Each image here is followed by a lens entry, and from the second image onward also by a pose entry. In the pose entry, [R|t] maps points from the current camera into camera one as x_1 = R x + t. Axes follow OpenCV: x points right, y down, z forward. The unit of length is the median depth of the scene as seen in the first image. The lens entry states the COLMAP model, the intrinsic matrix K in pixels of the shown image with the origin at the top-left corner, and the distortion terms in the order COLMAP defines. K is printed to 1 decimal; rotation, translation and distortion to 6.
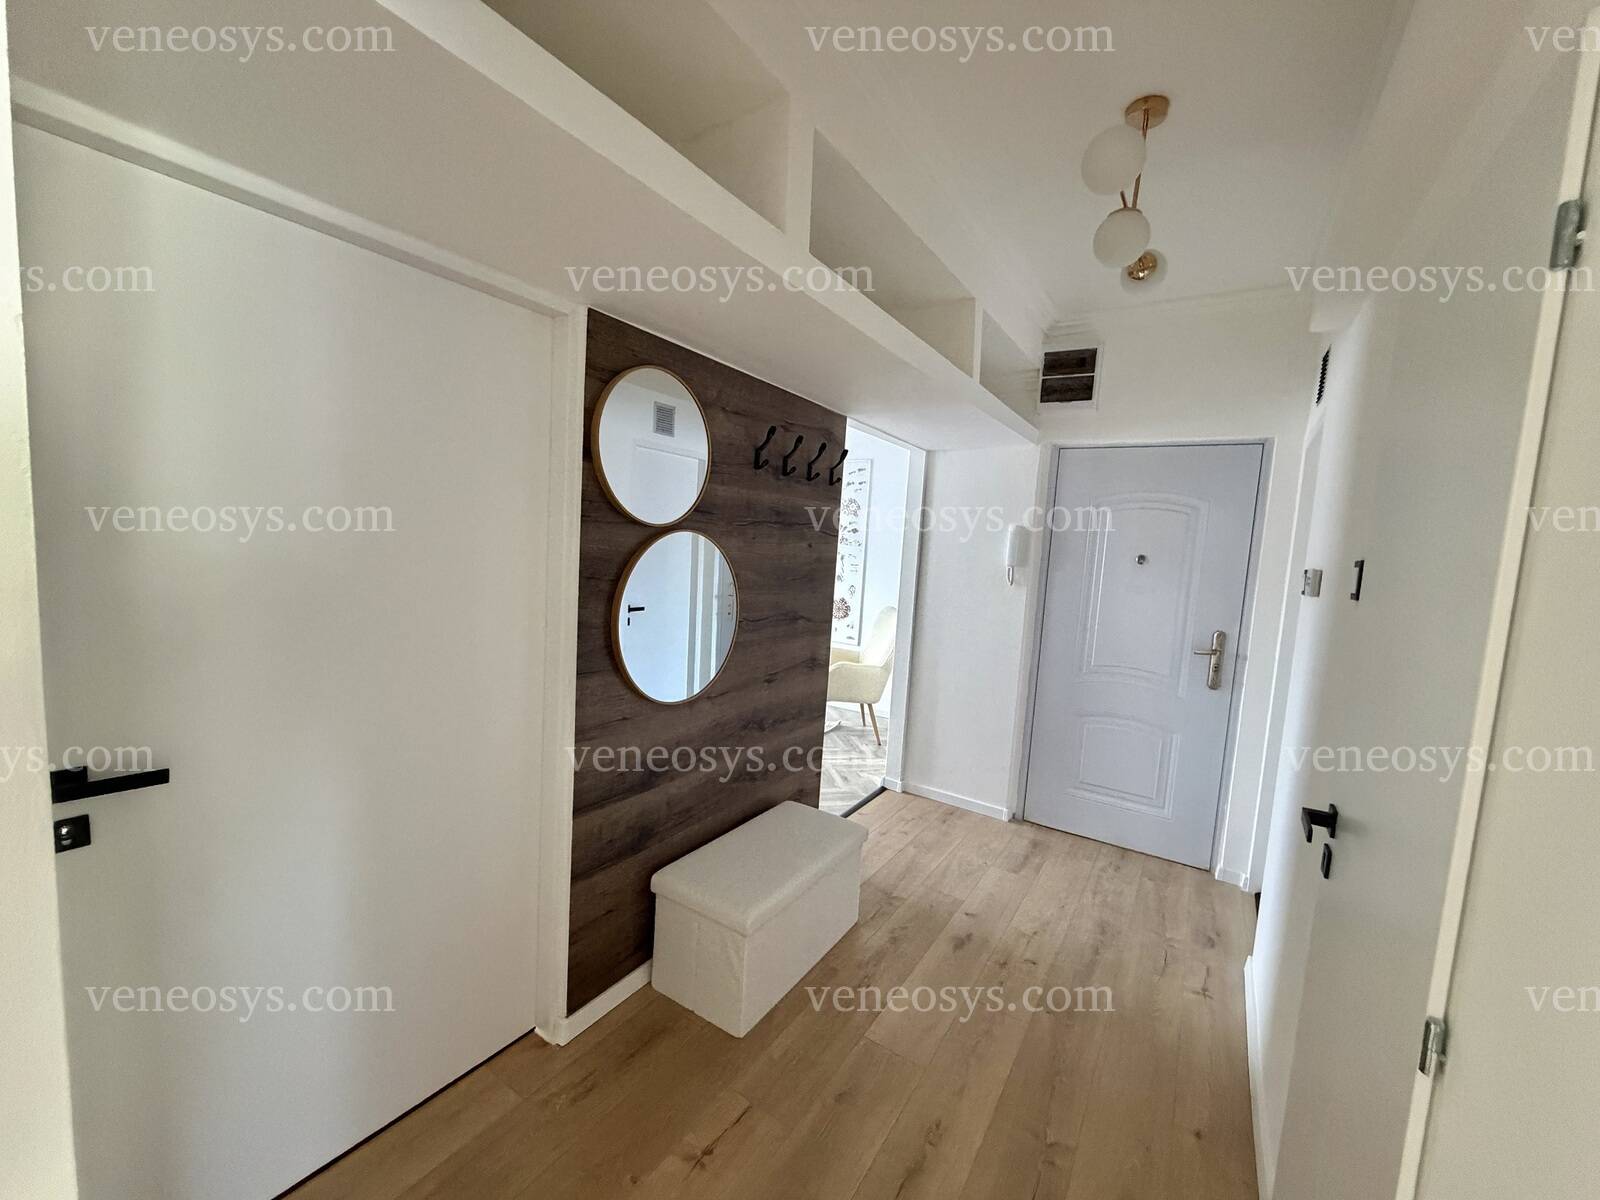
lens RADIAL K [[633.5, 0, 800.1], [0, 633.5, 601.8], [0, 0, 1]] dist [-0.001387, -0.000884]
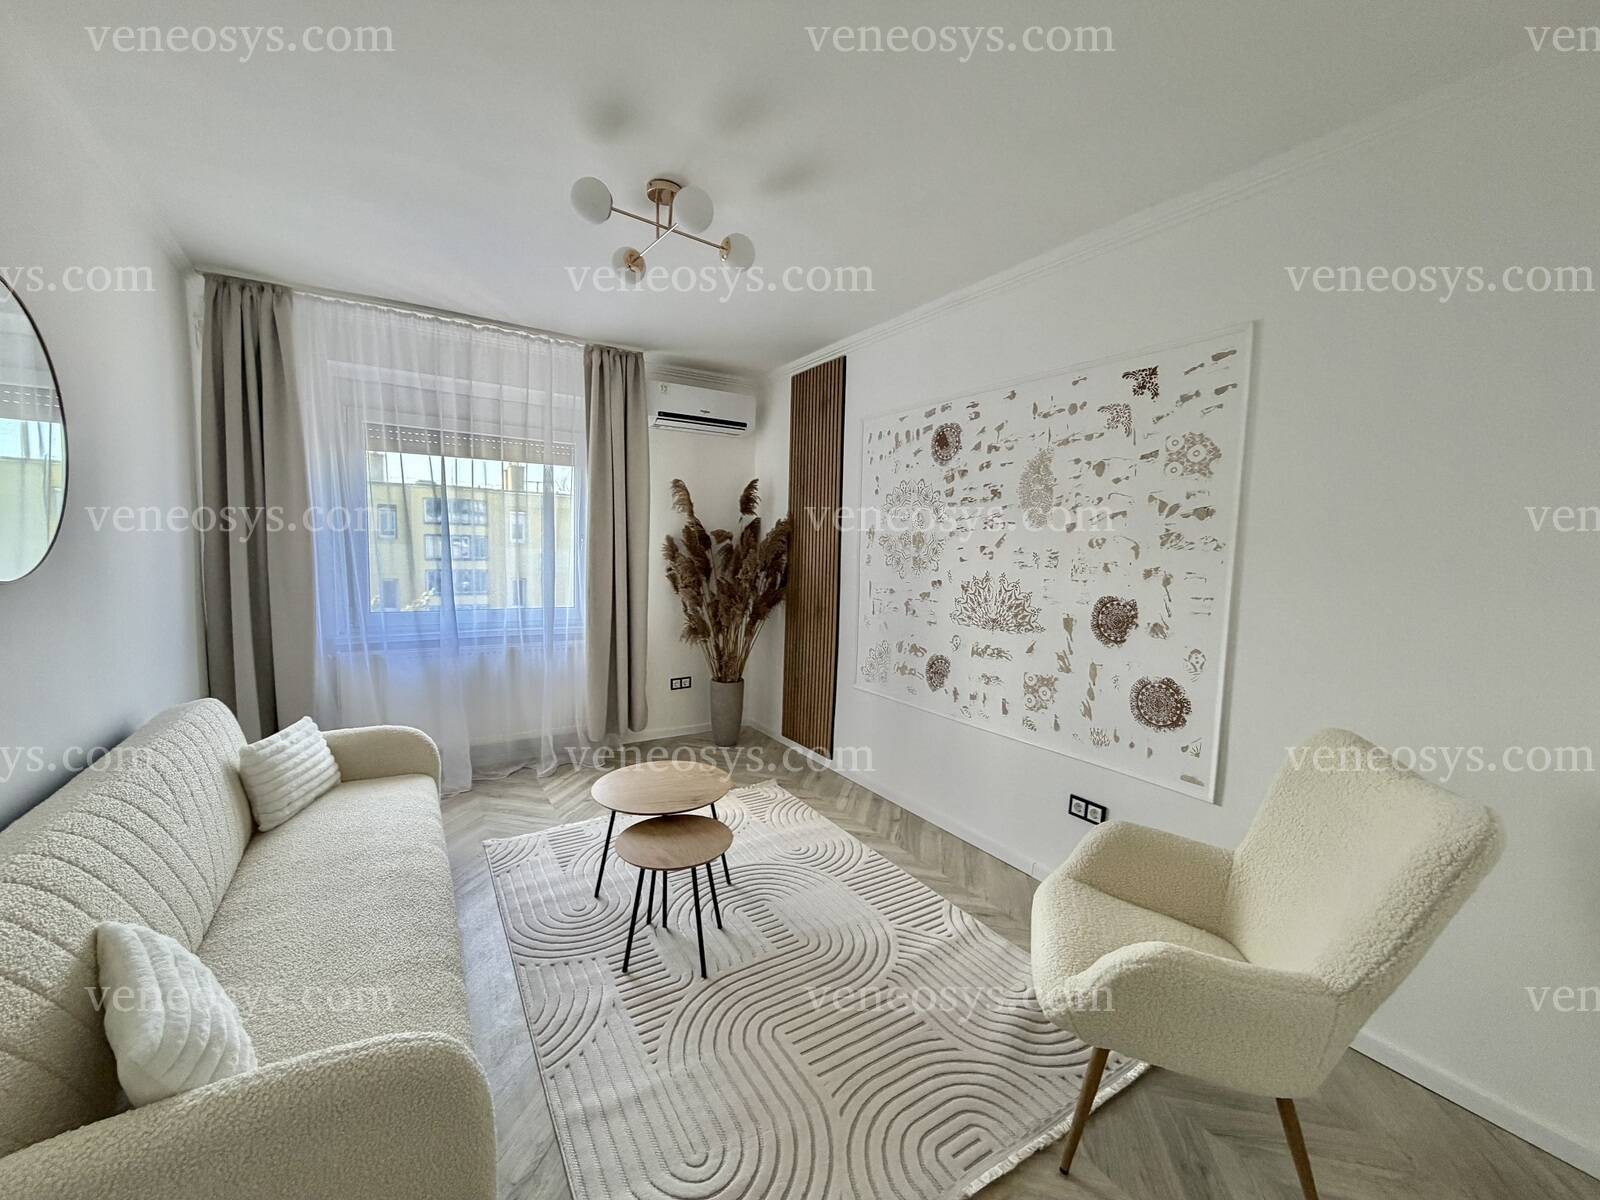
lens RADIAL K [[633.5, 0, 799.3], [0, 633.5, 601.7], [0, 0, 1]] dist [-0.001387, -0.000884]
pose [[0.905159, -0.003514, -0.425059, 0.025137], [-0.007024, 0.999706, -0.023223, -0.044902], [0.425016, 0.024007, 0.904868, 0.531415]]
